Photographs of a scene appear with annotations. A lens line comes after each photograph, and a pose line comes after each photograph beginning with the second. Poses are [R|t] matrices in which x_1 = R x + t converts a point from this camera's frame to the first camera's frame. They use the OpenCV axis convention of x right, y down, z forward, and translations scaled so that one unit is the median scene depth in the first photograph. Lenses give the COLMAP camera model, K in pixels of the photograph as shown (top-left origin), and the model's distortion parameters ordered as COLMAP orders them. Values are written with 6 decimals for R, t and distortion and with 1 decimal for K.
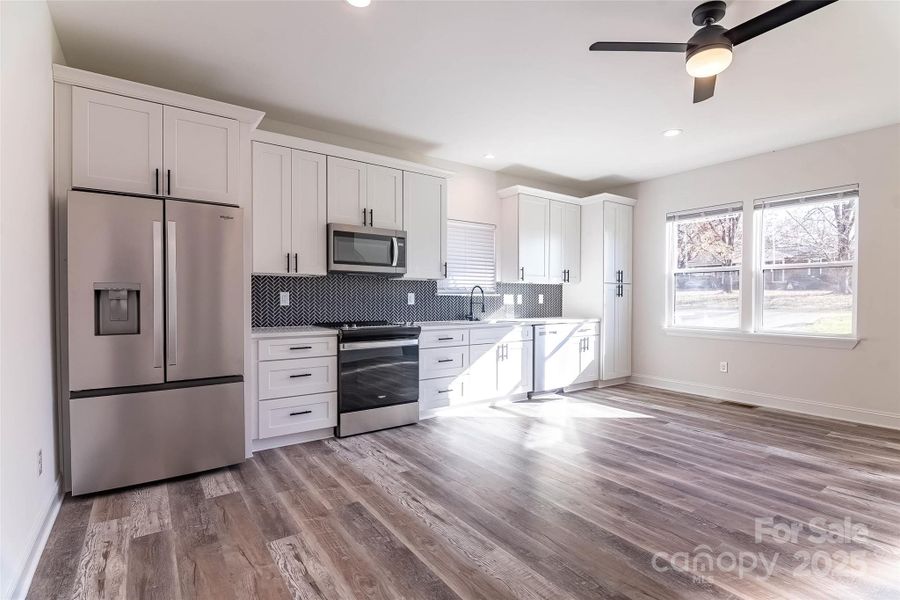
lens RADIAL K [[437.9, 0, 450.0], [0, 437.9, 300.0], [0, 0, 1]] dist [-0.003450, -0.001079]
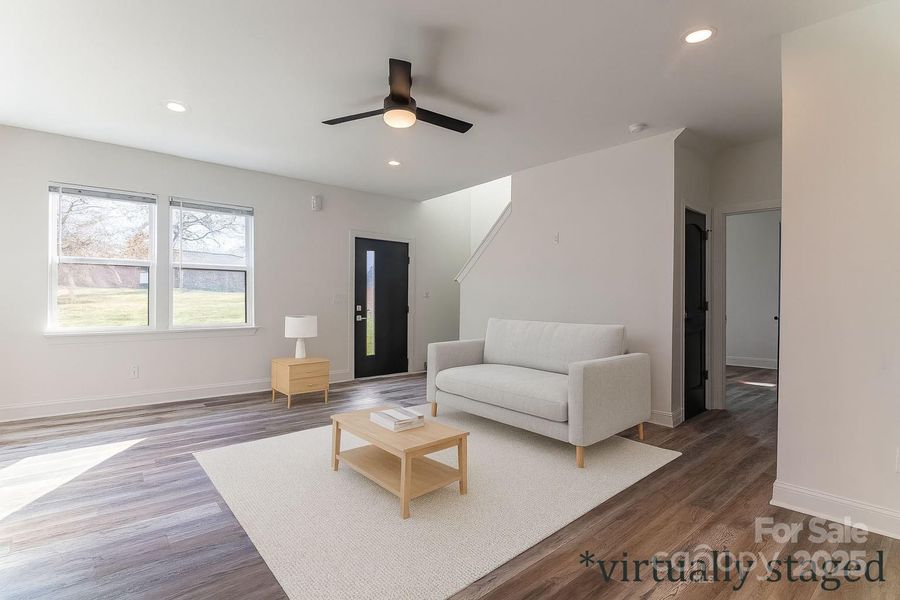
lens RADIAL K [[437.9, 0, 450.0], [0, 437.9, 300.0], [0, 0, 1]] dist [-0.003450, -0.001079]
pose [[-0.070094, -0.010177, 0.997488, -0.336104], [0.001984, 0.999945, 0.010342, -0.000352], [-0.997538, 0.002704, -0.070070, 0.414127]]
